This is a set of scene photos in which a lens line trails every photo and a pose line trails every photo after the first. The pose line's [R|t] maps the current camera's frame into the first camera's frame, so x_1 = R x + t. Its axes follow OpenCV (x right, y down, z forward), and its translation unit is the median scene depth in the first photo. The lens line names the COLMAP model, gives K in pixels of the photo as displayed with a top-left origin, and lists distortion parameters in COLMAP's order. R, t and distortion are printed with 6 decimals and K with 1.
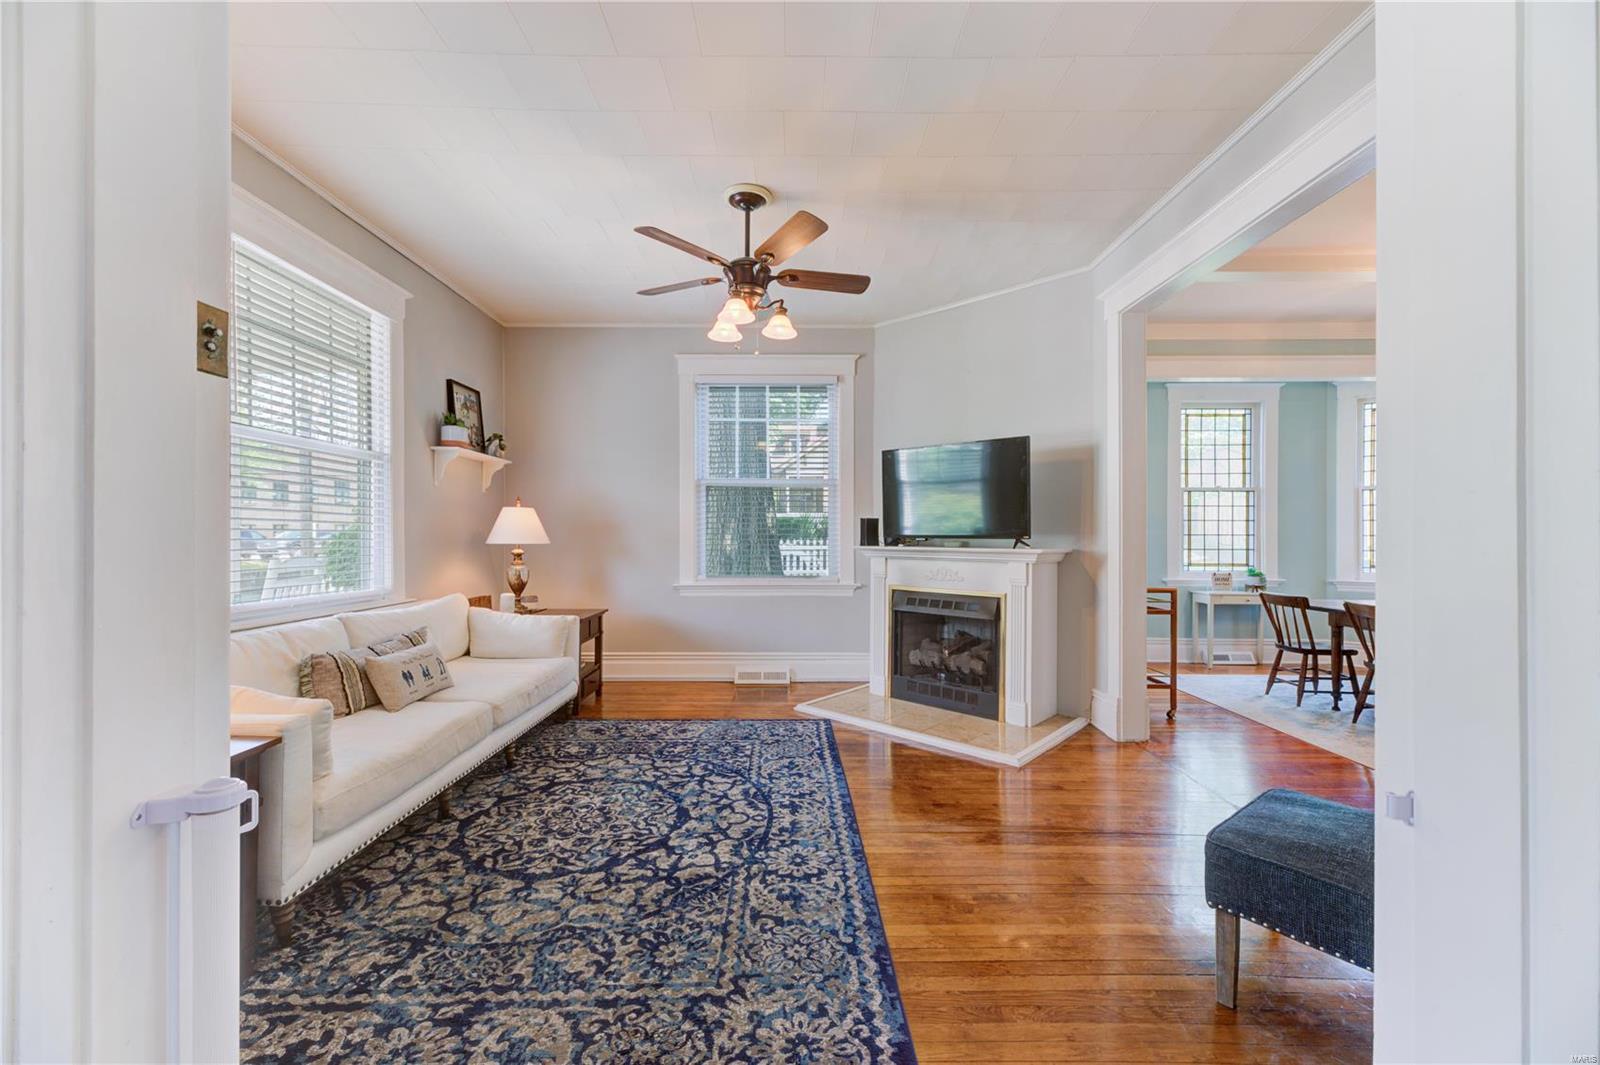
lens RADIAL K [[646.3, 0, 778.0], [0, 646.3, 532.1], [0, 0, 1]] dist [0.002406, -0.000066]
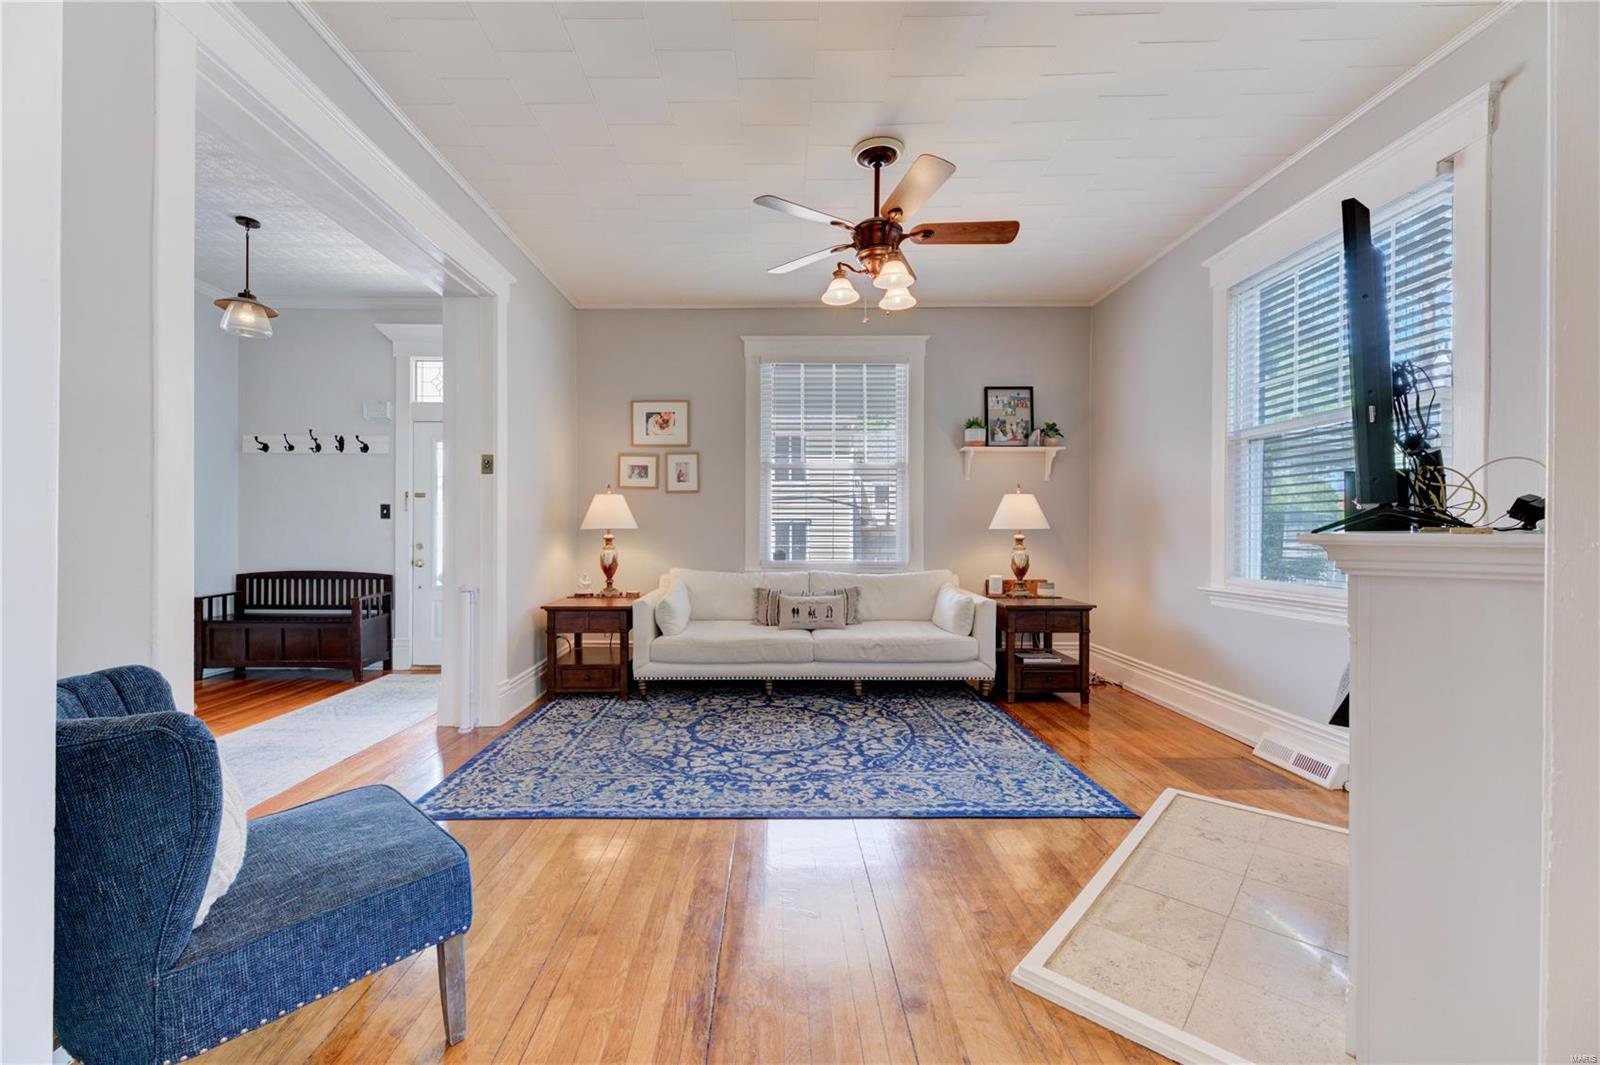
lens RADIAL K [[646.3, 0, 778.0], [0, 646.3, 532.1], [0, 0, 1]] dist [0.002406, -0.000066]
pose [[0.014011, 0.003744, -0.999895, 0.982951], [0.004250, 0.999984, 0.003804, 0.026148], [0.999893, -0.004303, 0.013995, 0.938239]]
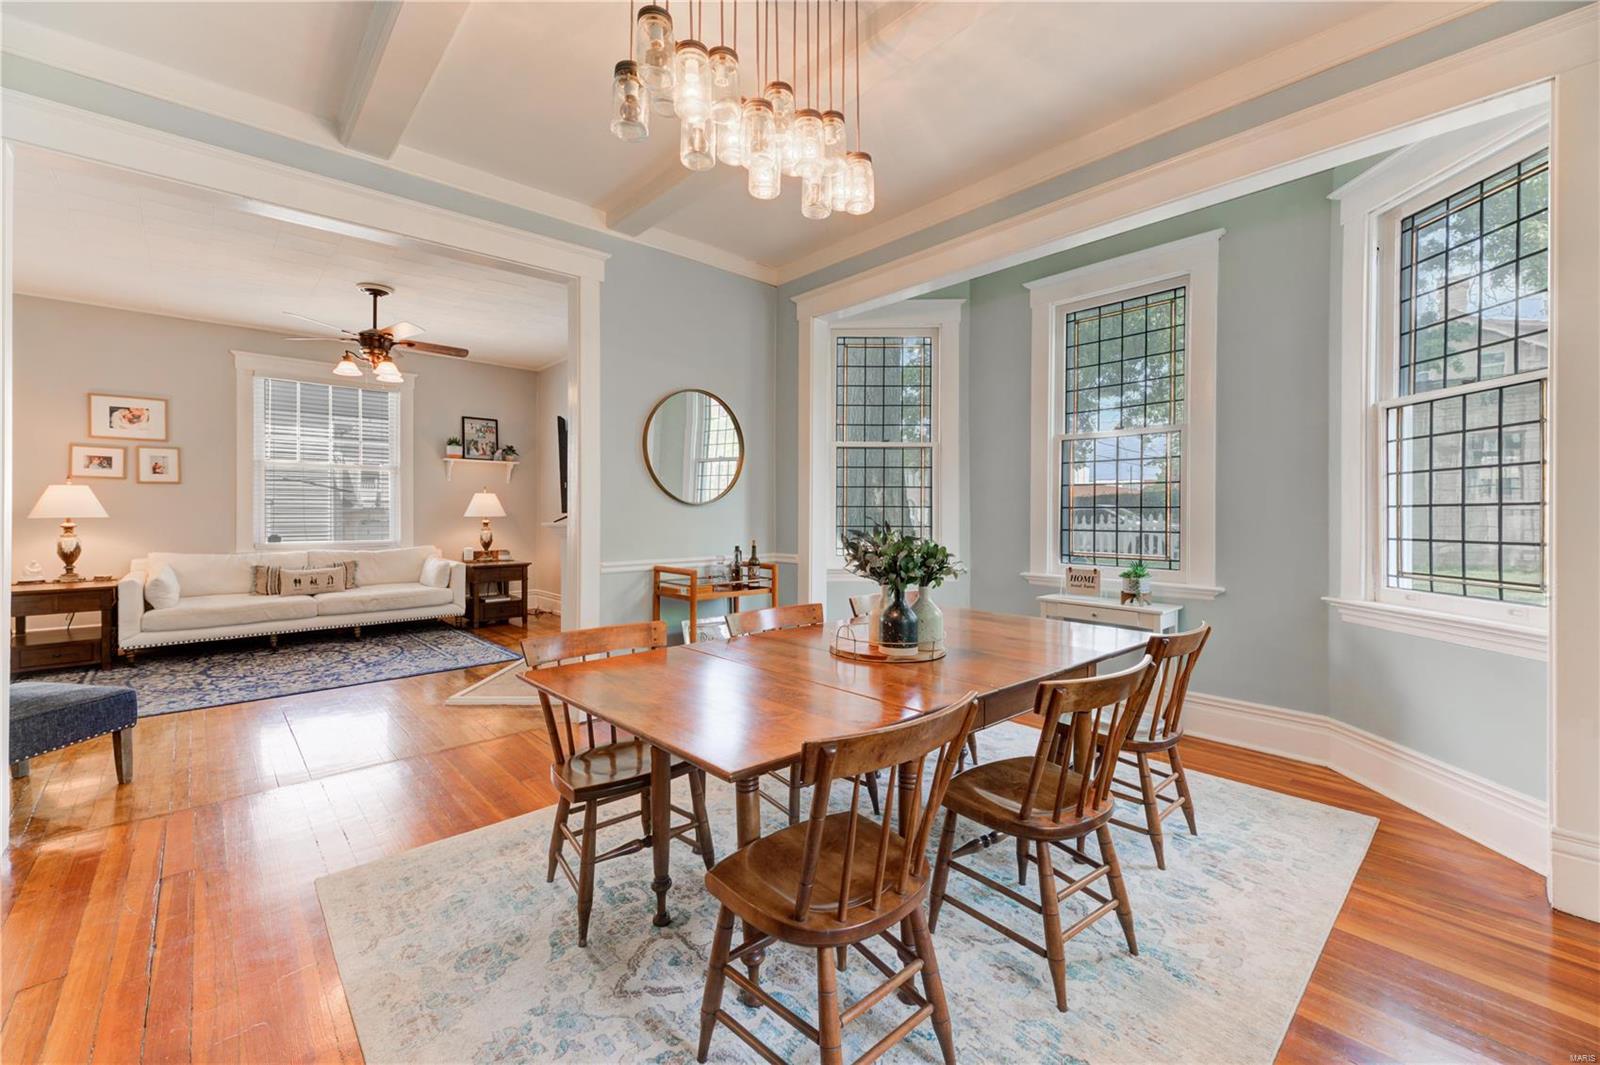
lens RADIAL K [[641.7, 0, 790.9], [0, 641.7, 514.6], [0, 0, 1]] dist [0.016280, -0.000645]
pose [[0.682595, 0.004228, -0.730784, 1.927567], [0.001562, 0.999973, 0.007245, 0.004903], [0.730795, -0.006087, 0.682570, 0.750740]]
